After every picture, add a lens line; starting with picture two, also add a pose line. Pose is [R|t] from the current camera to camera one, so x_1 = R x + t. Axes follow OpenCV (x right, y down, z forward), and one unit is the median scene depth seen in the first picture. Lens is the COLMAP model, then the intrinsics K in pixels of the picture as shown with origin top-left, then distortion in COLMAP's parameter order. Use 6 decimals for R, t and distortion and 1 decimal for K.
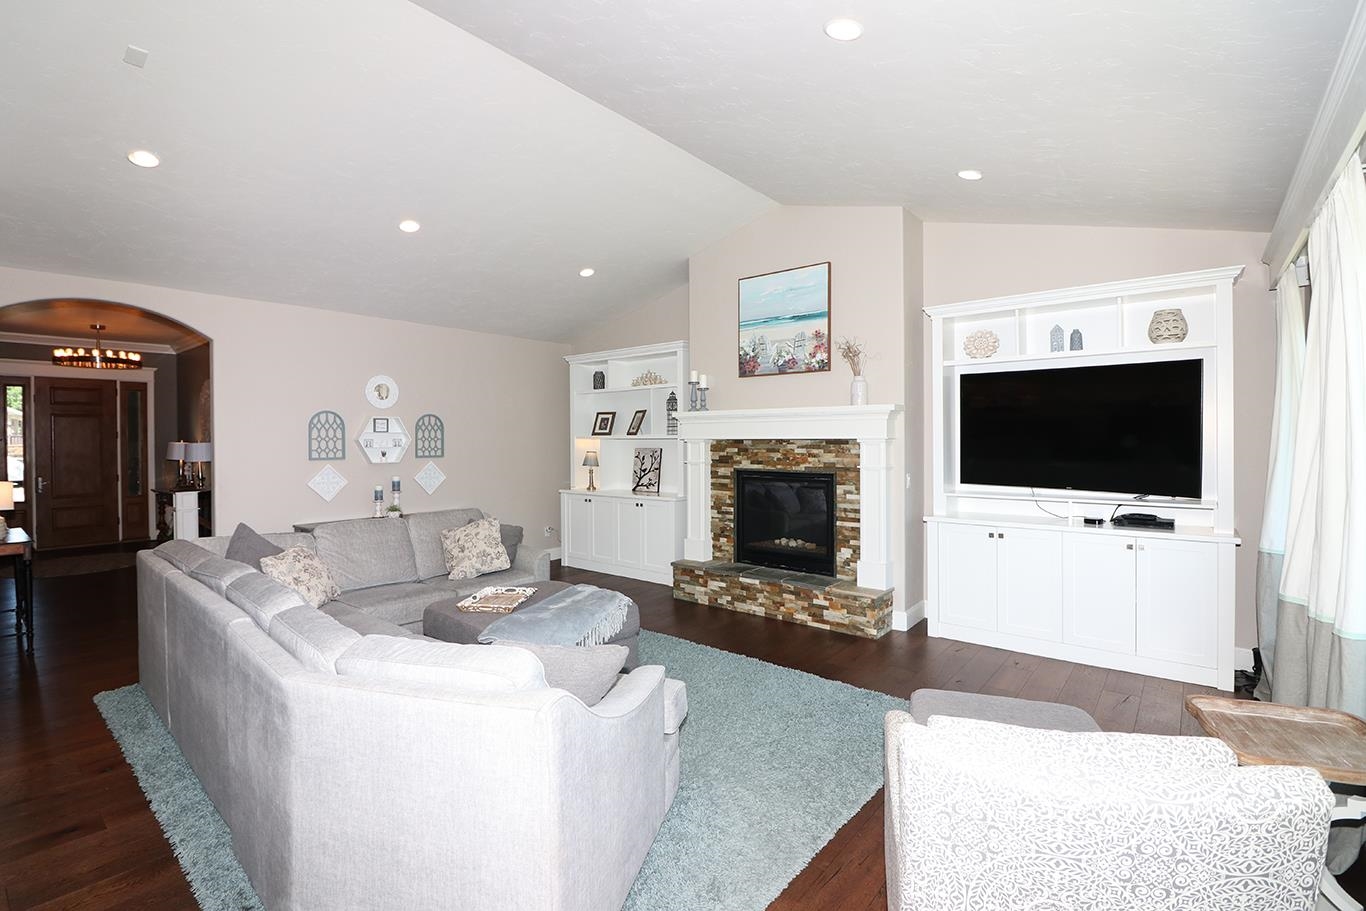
lens RADIAL K [[643.3, 0, 666.4], [0, 643.3, 439.2], [0, 0, 1]] dist [-0.016207, -0.000091]
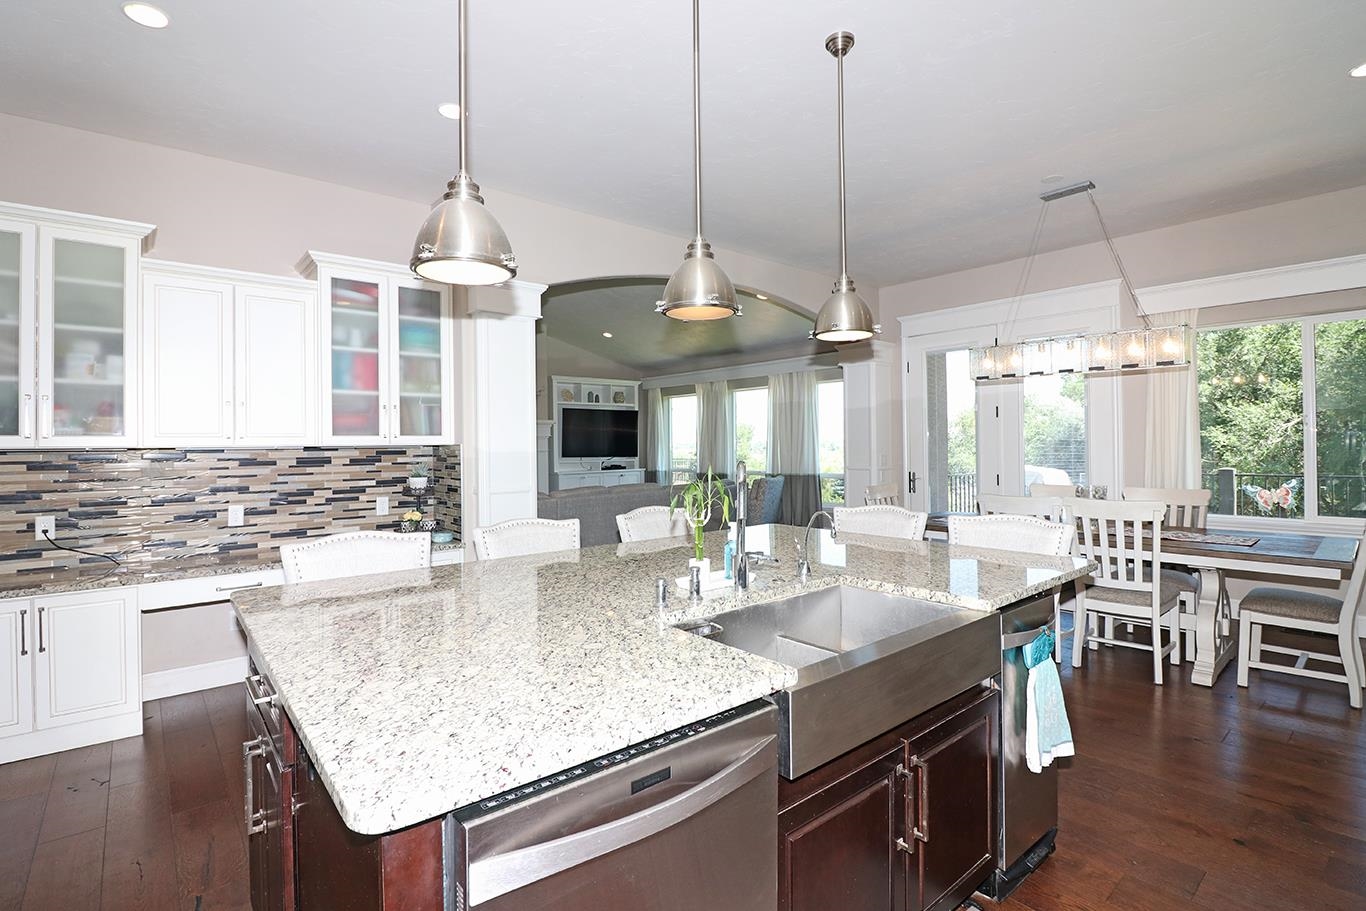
lens RADIAL K [[633.0, 0, 682.7], [0, 633.0, 441.5], [0, 0, 1]] dist [-0.018438, -0.000900]
pose [[0.145777, 0.009705, 0.989270, -1.434983], [0.015371, 0.999809, -0.012074, 0.041514], [-0.989198, 0.016966, 0.145600, 0.232906]]
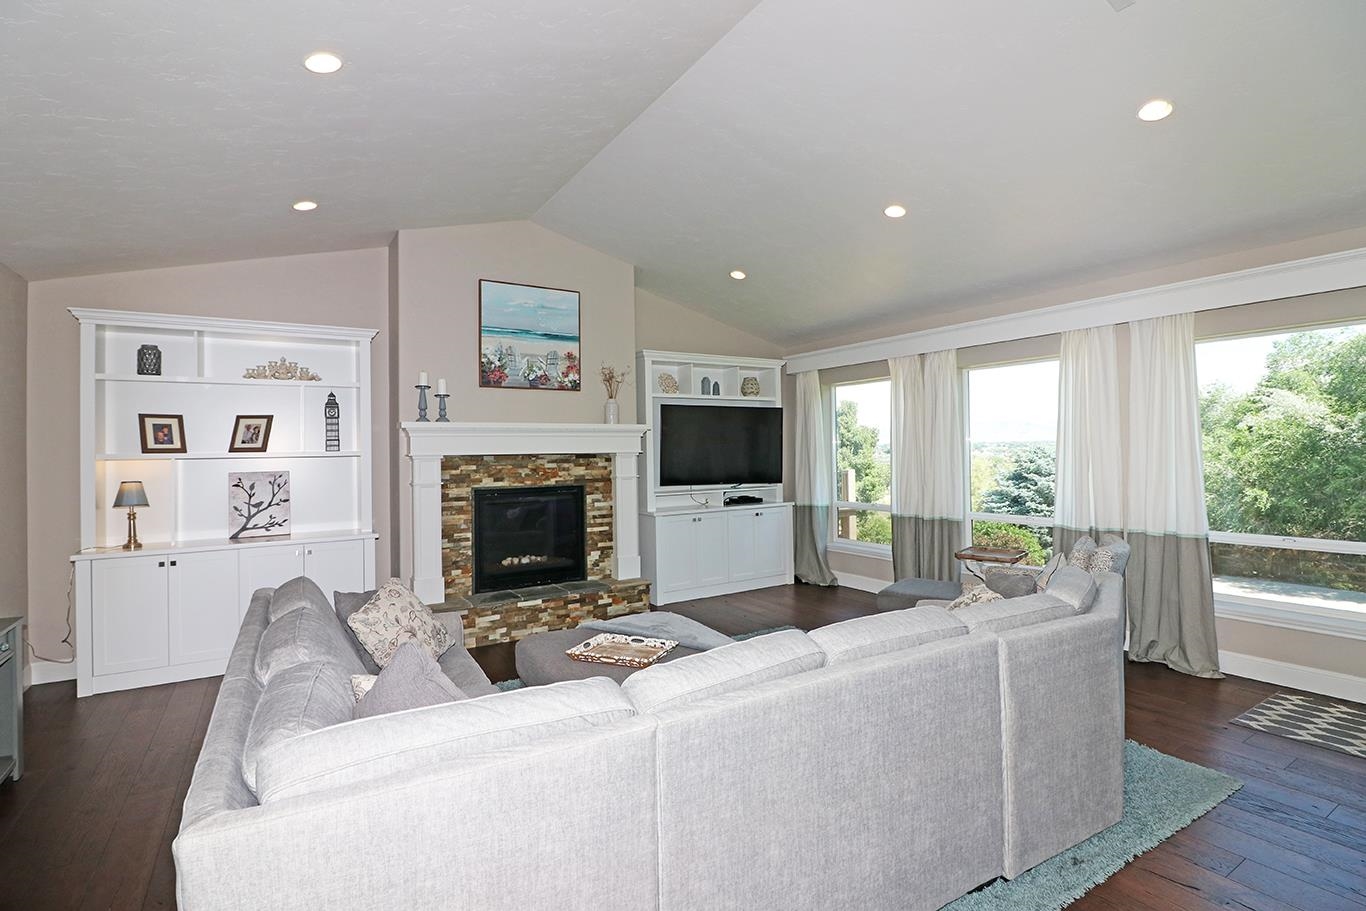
lens RADIAL K [[651.7, 0, 683.2], [0, 651.7, 440.4], [0, 0, 1]] dist [-0.021819, -0.000320]
pose [[0.283121, 0.016553, 0.958941, -0.720301], [0.016798, 0.999612, -0.022214, 0.004631], [-0.958937, 0.022397, 0.282733, 0.496672]]
